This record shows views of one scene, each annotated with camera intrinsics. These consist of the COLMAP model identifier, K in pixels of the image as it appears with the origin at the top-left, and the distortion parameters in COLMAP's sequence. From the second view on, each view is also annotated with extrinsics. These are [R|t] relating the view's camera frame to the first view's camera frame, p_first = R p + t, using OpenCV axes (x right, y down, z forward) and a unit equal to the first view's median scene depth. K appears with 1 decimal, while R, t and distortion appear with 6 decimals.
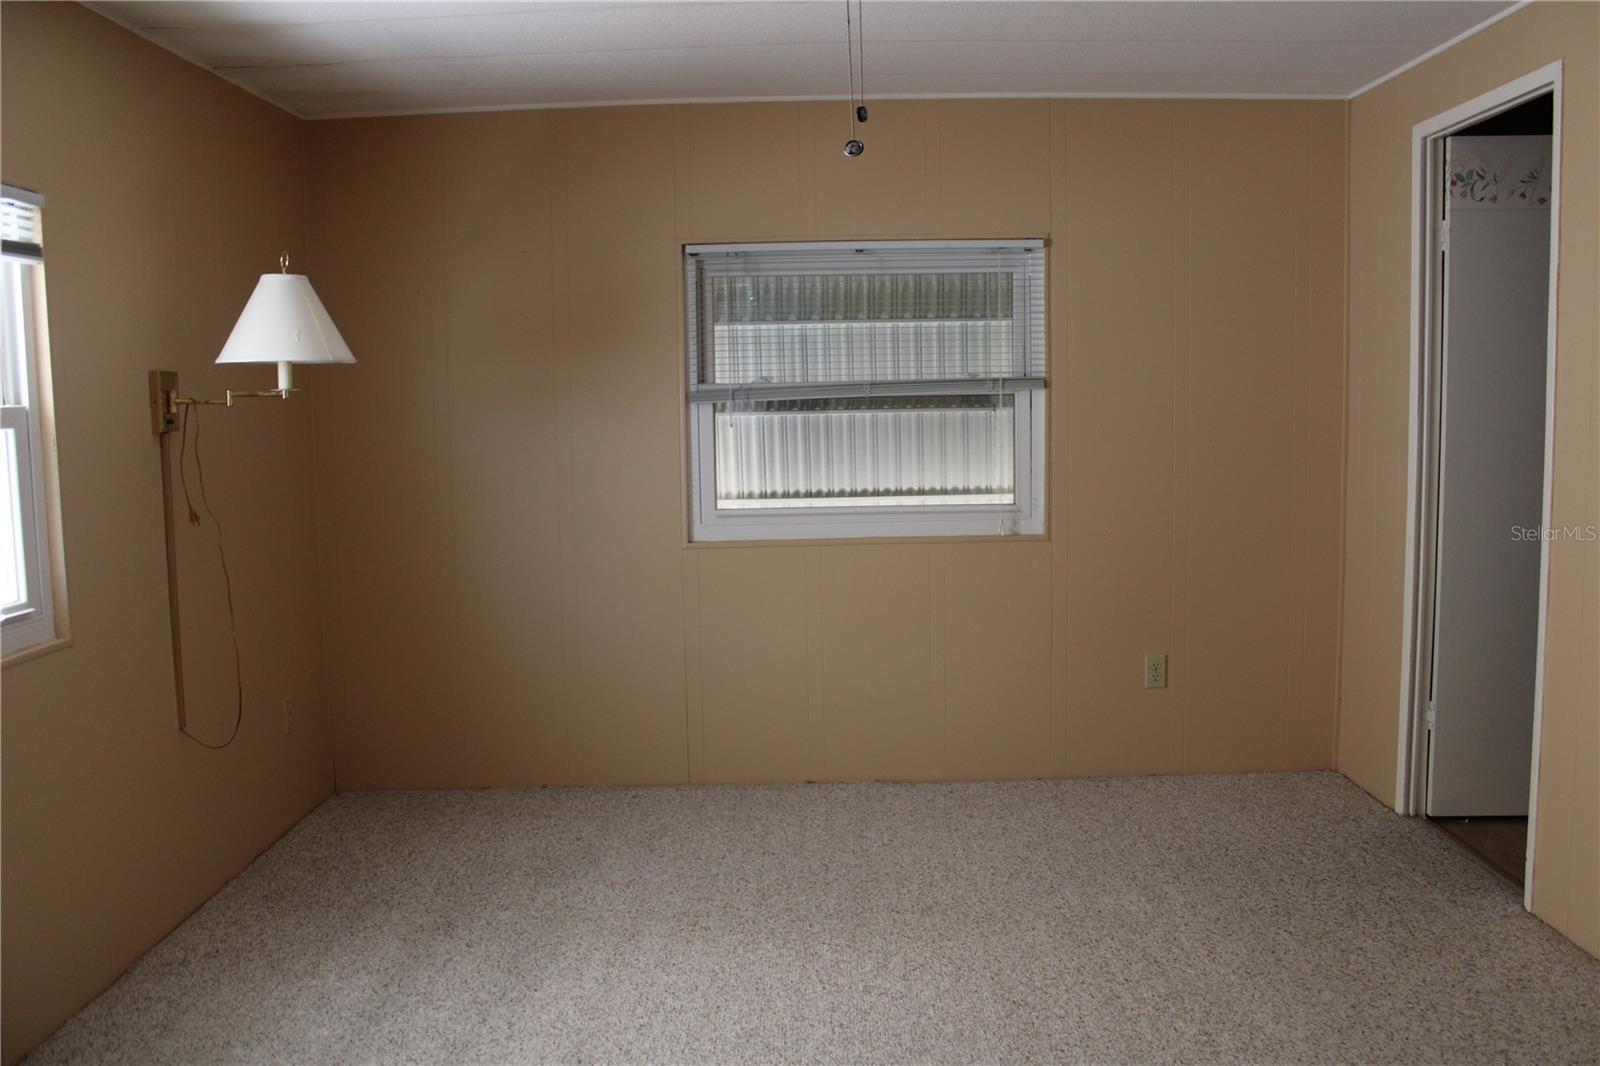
lens RADIAL K [[1333.9, 0, 800.0], [0, 1333.9, 533.0], [0, 0, 1]] dist [-0.161174, 0.146909]
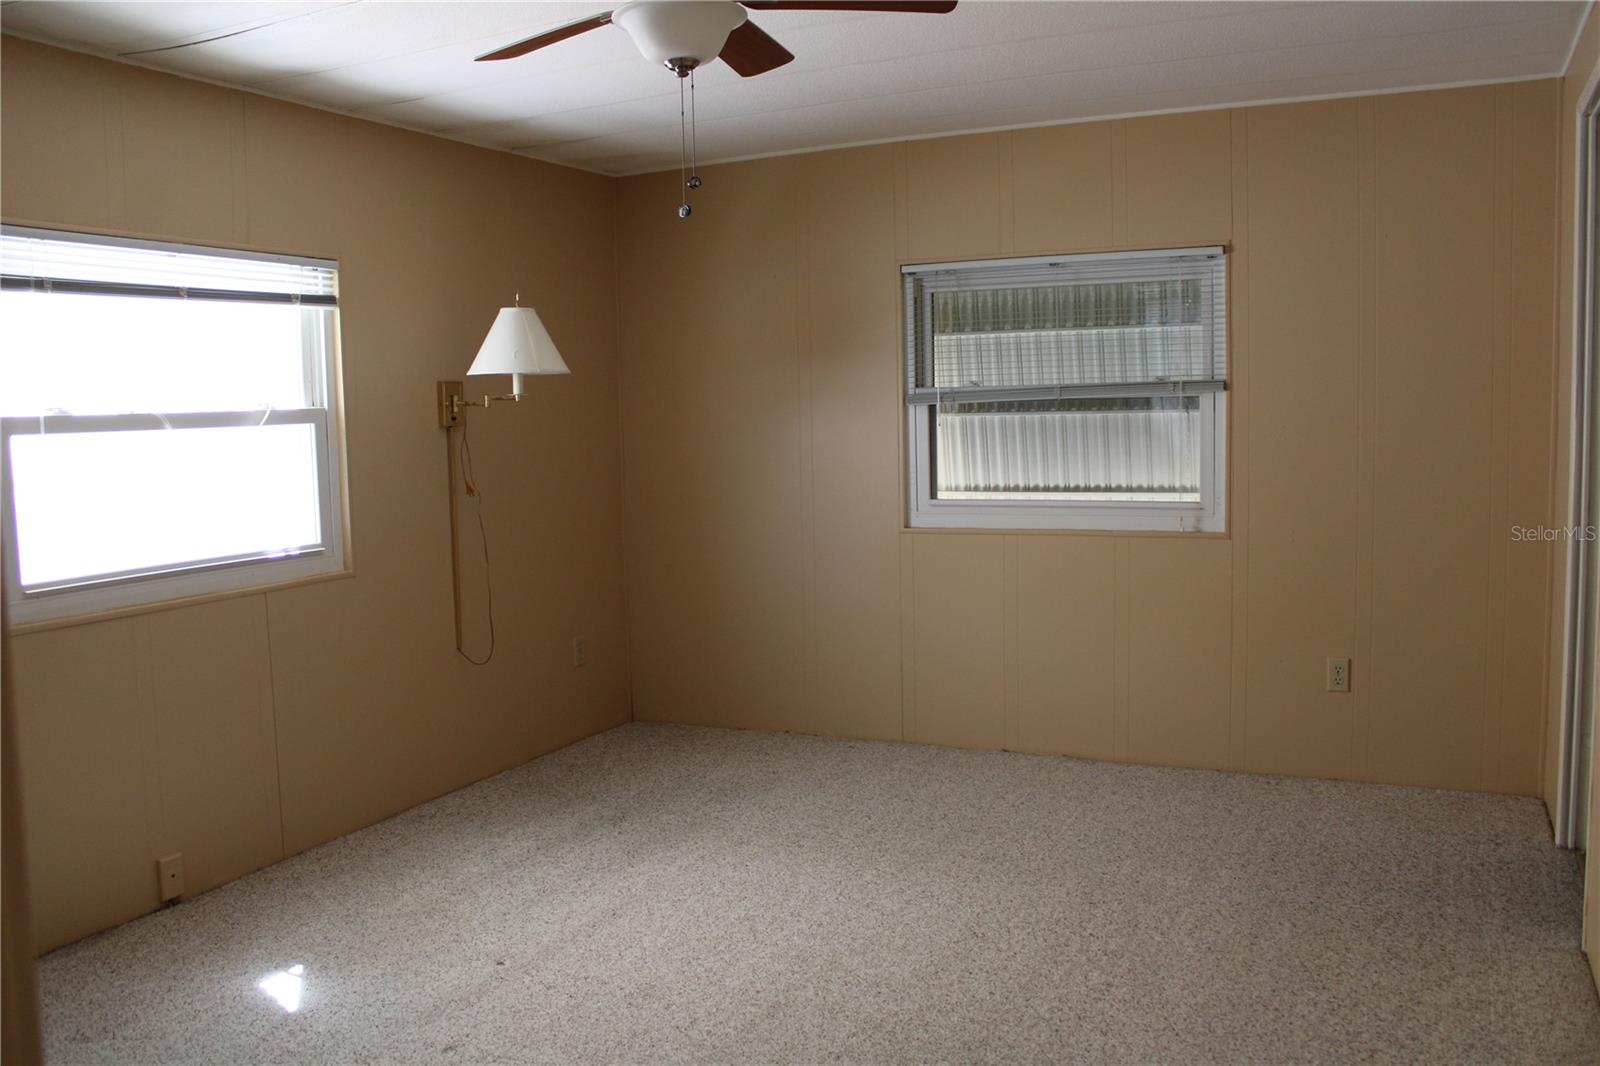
lens RADIAL K [[1333.9, 0, 800.0], [0, 1333.9, 533.0], [0, 0, 1]] dist [-0.161174, 0.146909]
pose [[0.901898, 0.038572, -0.430224, 0.331595], [-0.038623, 0.999217, 0.008620, 0.005482], [0.430220, 0.008842, 0.902681, -0.063445]]
